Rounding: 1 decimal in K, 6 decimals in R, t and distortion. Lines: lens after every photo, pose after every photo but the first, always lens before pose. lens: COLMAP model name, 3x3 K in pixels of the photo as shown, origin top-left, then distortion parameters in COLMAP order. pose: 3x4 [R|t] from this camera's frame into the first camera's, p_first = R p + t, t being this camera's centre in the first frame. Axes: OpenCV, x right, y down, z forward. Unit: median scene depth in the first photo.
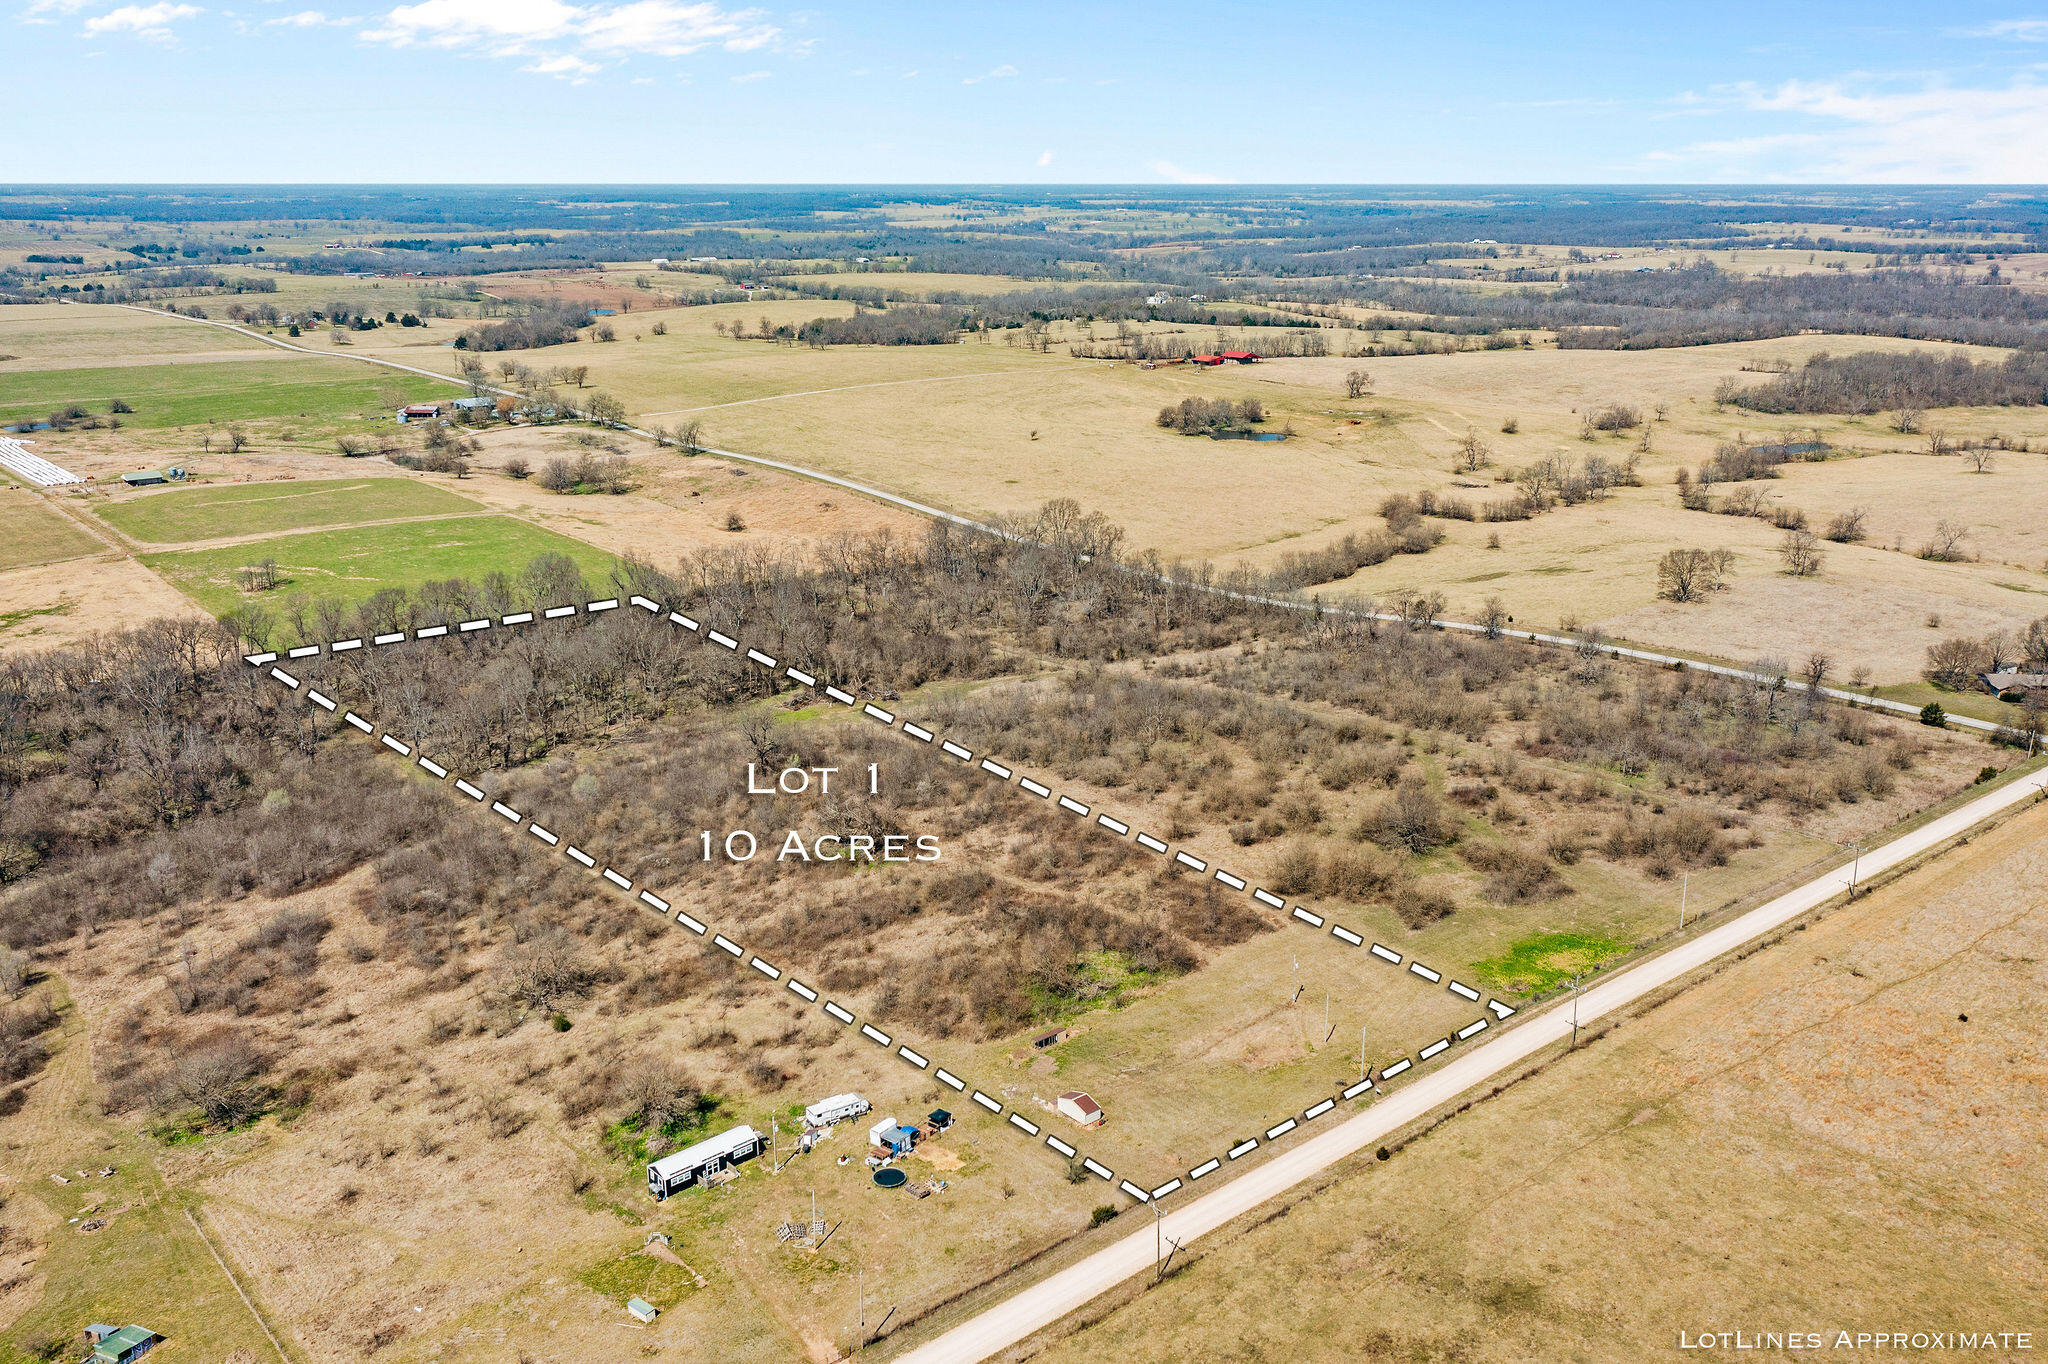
lens RADIAL K [[1720.7, 0, 1024.0], [0, 1720.7, 682.0], [0, 0, 1]] dist [-0.000767, 0.010683]
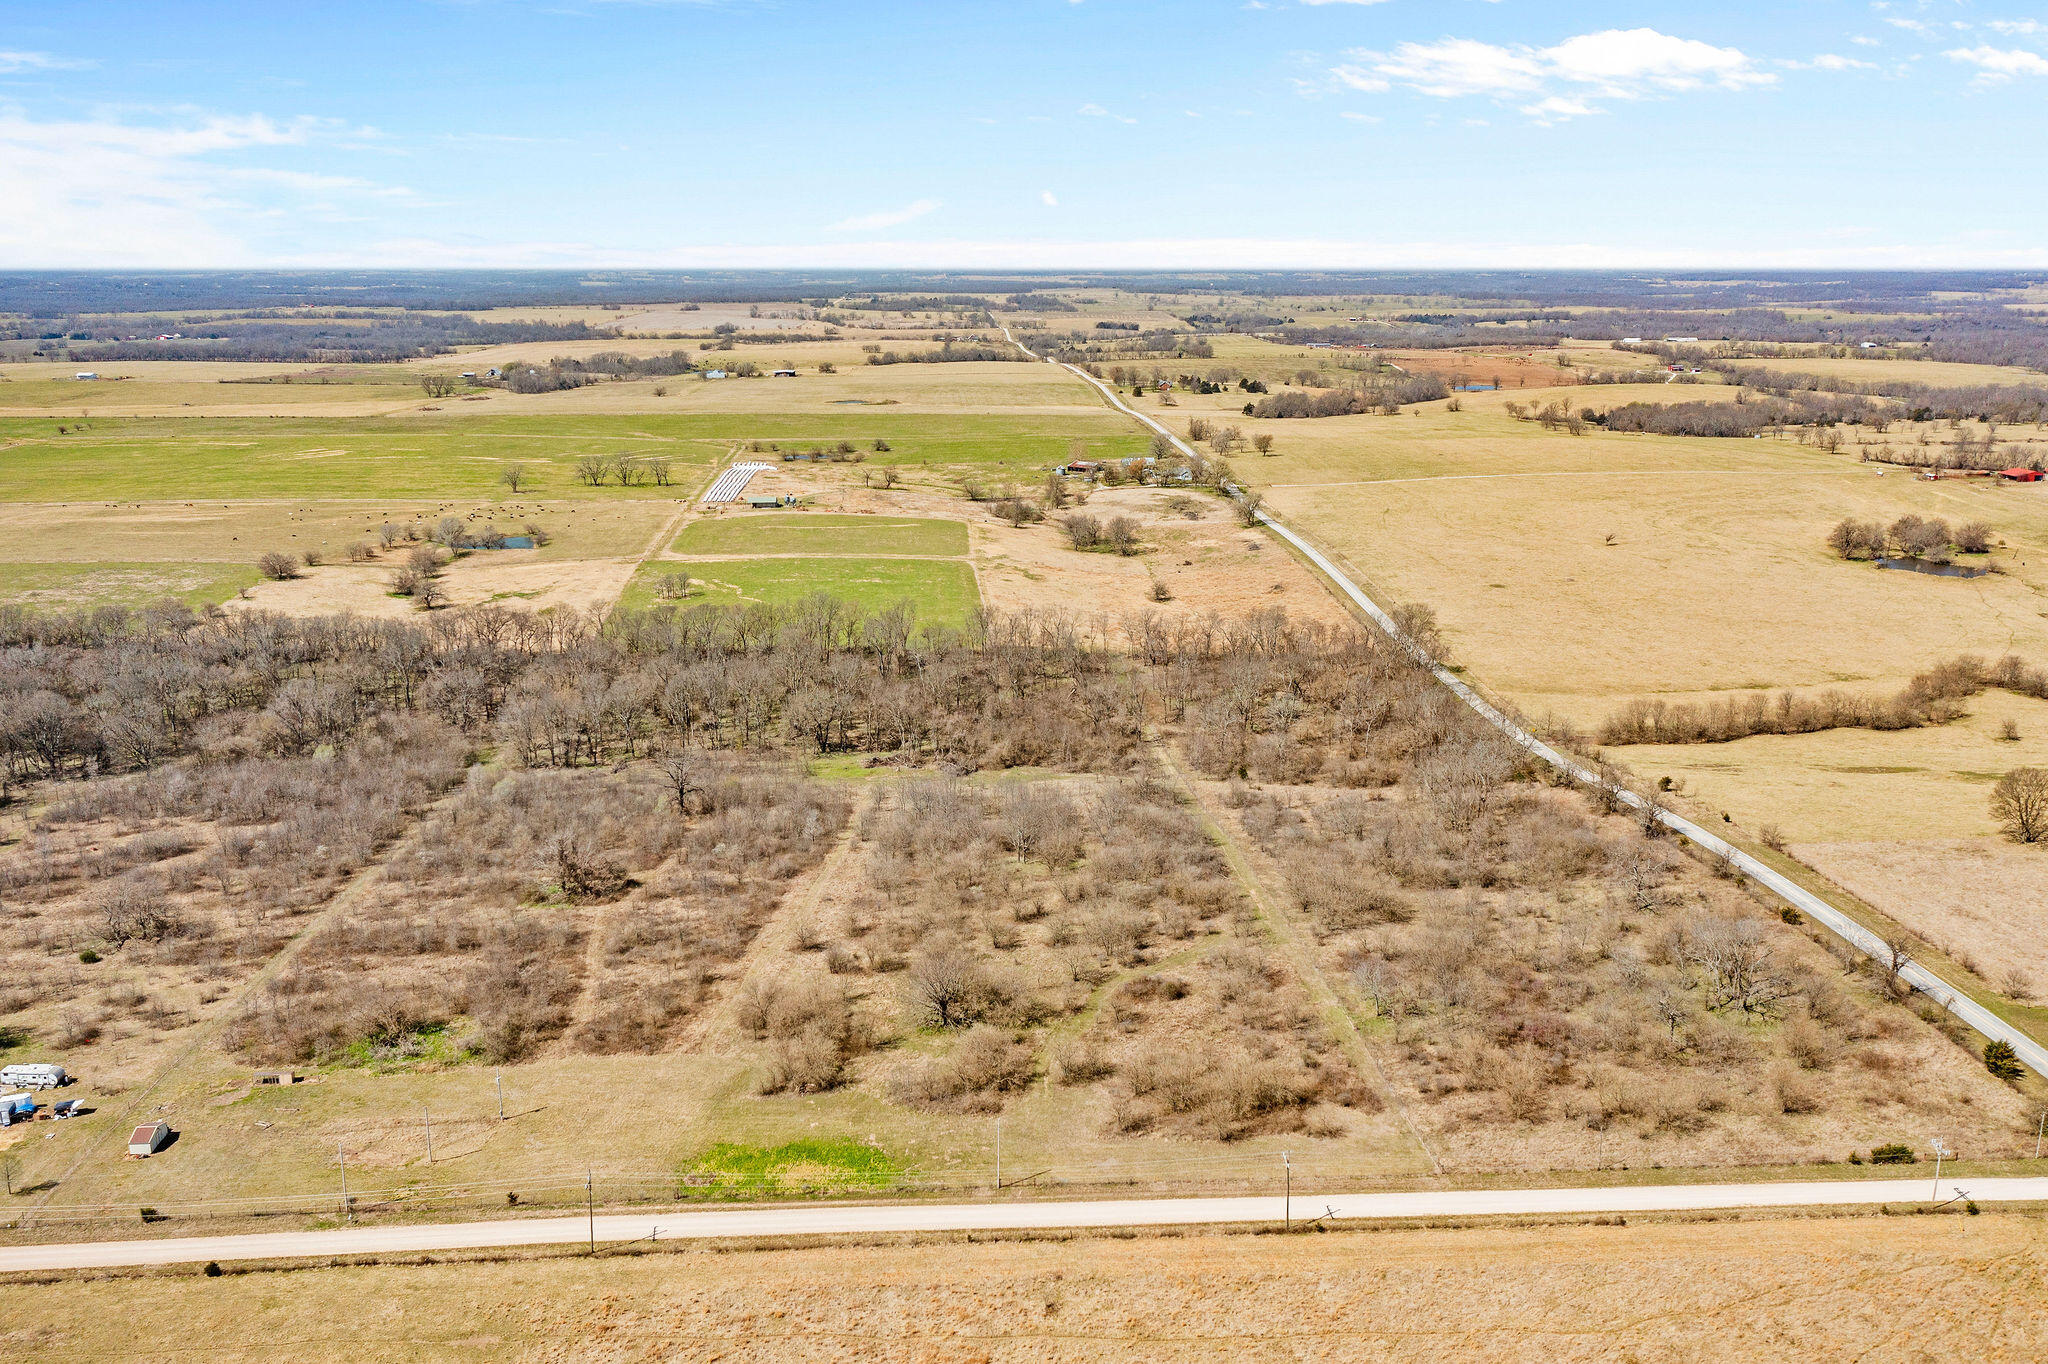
lens RADIAL K [[1720.7, 0, 1024.0], [0, 1720.7, 682.0], [0, 0, 1]] dist [-0.000767, 0.010683]
pose [[0.808204, 0.139316, -0.572187, 0.613749], [-0.163635, 0.986479, 0.009056, -0.069072], [0.565712, 0.086311, 0.820073, 0.268277]]
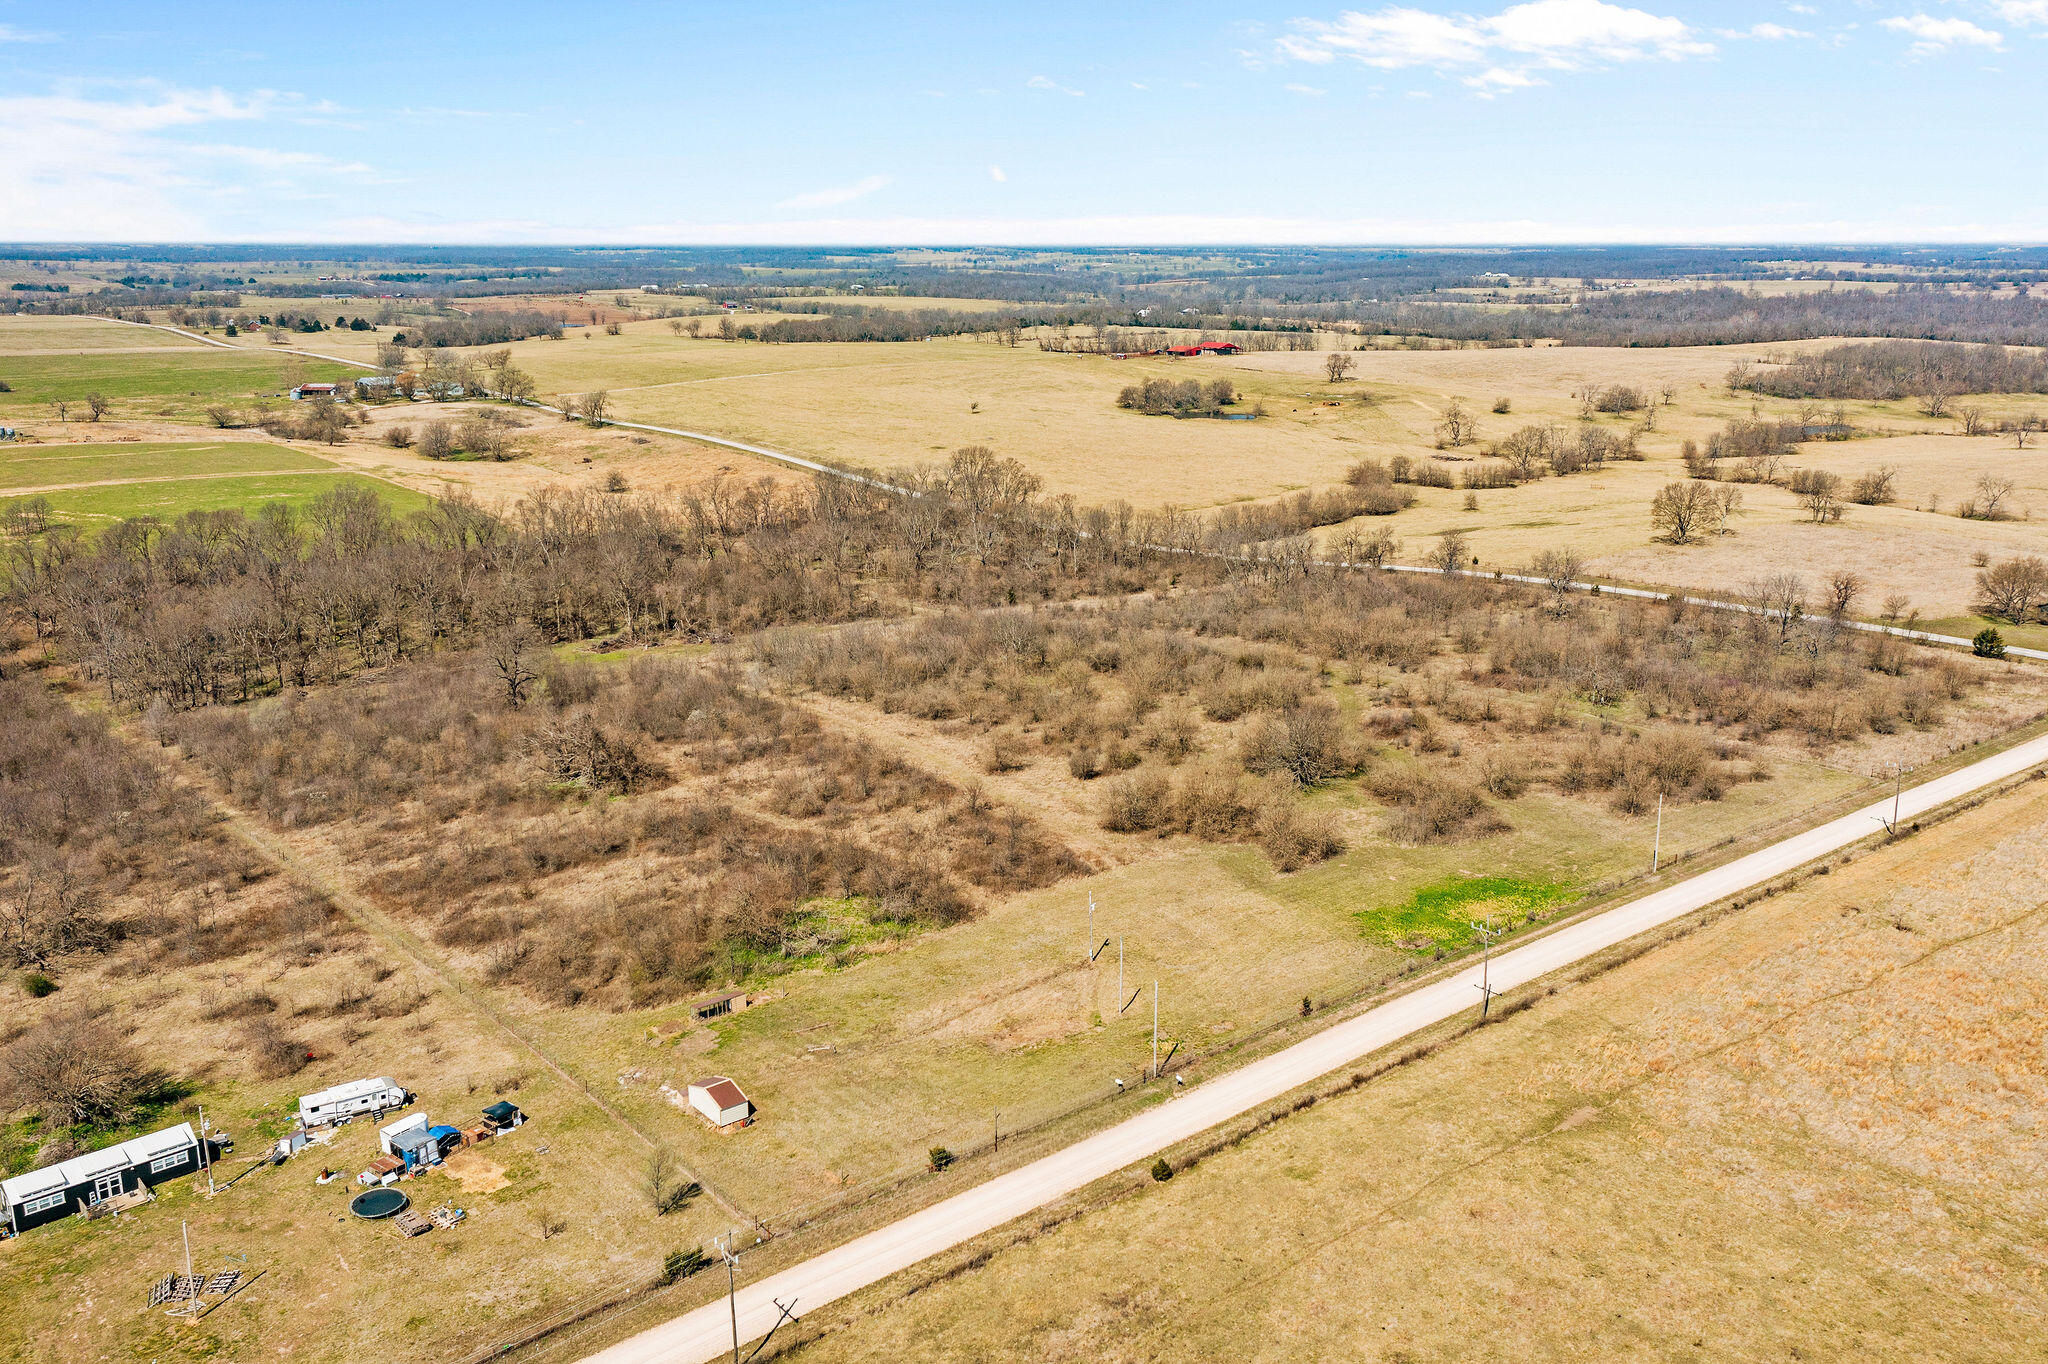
lens RADIAL K [[1720.7, 0, 1024.0], [0, 1720.7, 682.0], [0, 0, 1]] dist [-0.000767, 0.010683]
pose [[0.999924, 0.002953, -0.011961, 0.096442], [-0.003323, 0.999512, -0.031055, 0.066480], [0.011864, 0.031092, 0.999446, 0.209962]]
